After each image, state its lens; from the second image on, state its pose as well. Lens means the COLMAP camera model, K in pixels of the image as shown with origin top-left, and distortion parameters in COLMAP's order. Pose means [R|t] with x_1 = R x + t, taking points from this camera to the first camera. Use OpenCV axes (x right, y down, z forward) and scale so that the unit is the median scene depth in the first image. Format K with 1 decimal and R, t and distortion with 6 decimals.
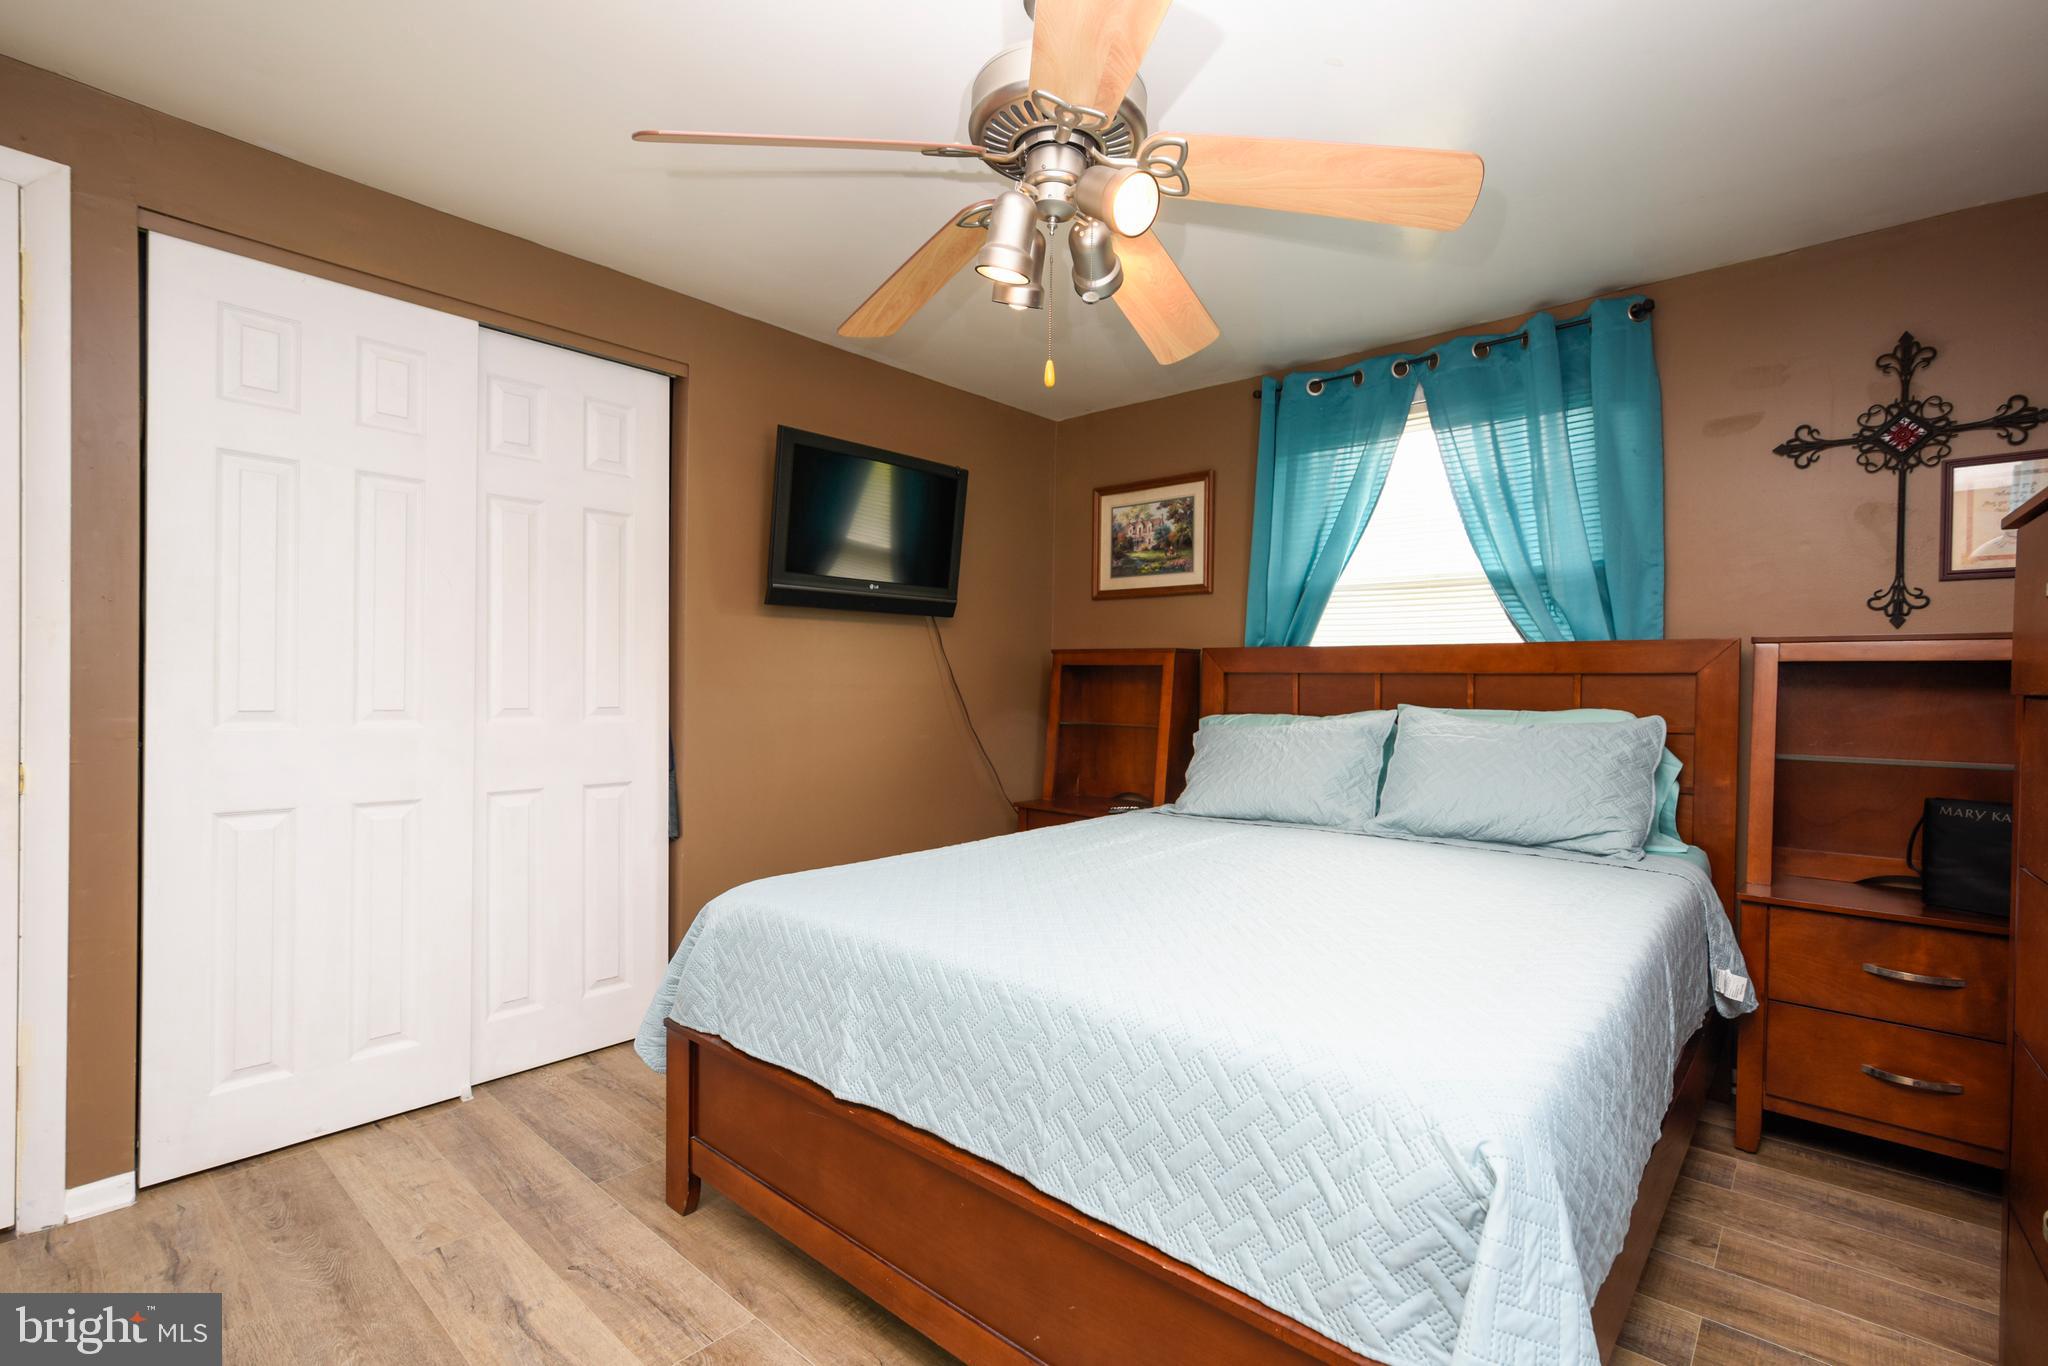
lens RADIAL K [[931.7, 0, 1024.0], [0, 931.7, 683.0], [0, 0, 1]] dist [-0.002122, -0.000202]
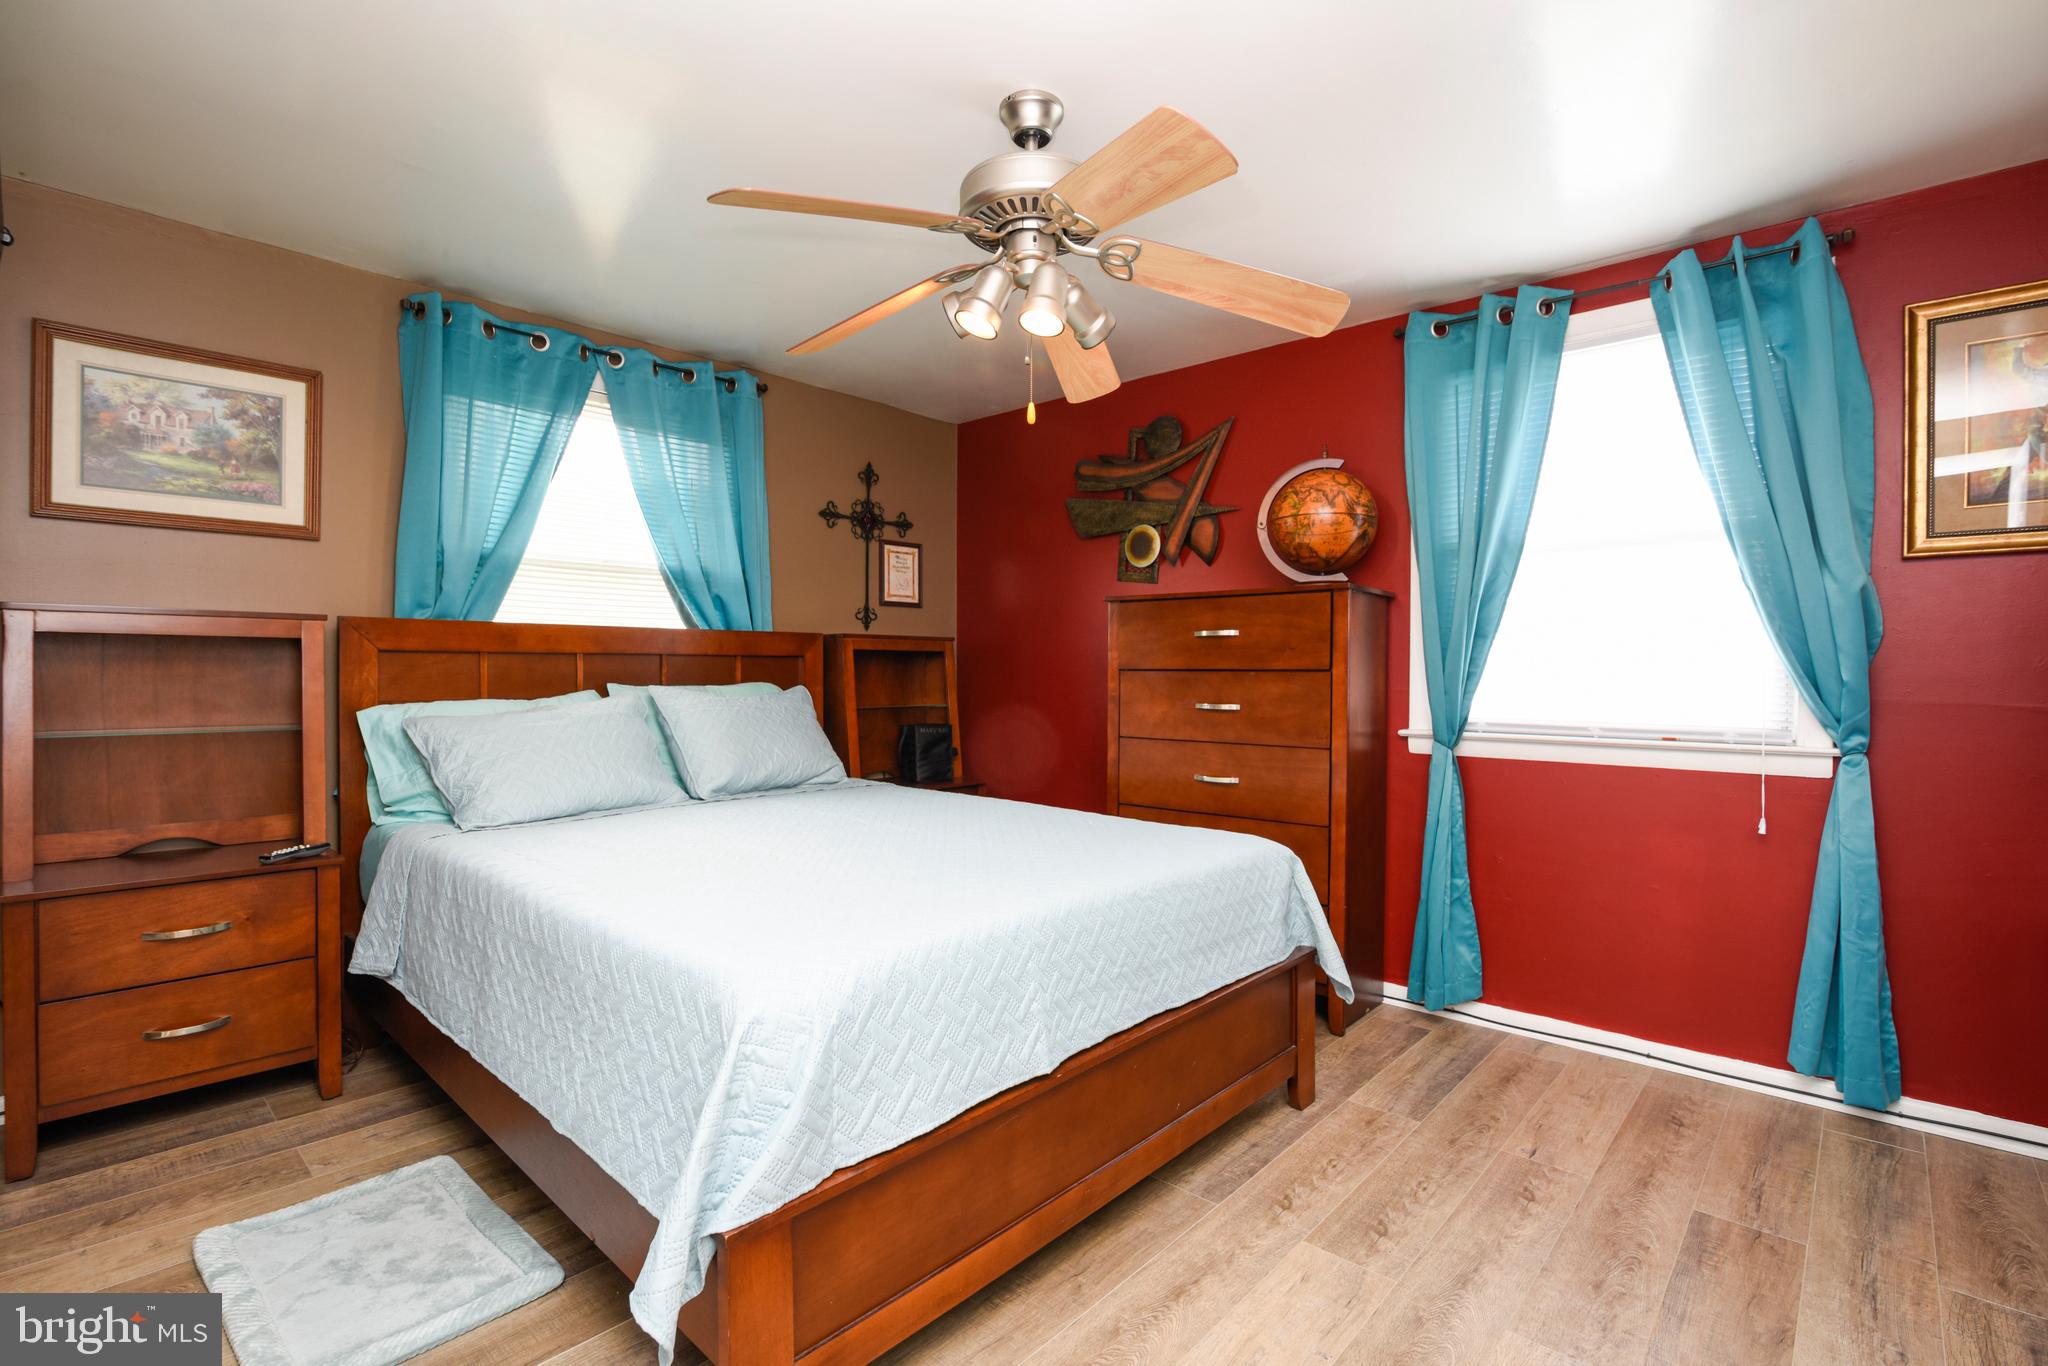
lens RADIAL K [[942.6, 0, 1024.0], [0, 942.6, 683.0], [0, 0, 1]] dist [-0.030464, 0.000019]
pose [[0.015646, -0.026990, 0.999513, -0.595485], [-0.007047, 0.999608, 0.027103, -0.008409], [-0.999853, -0.007468, 0.015450, 0.490597]]
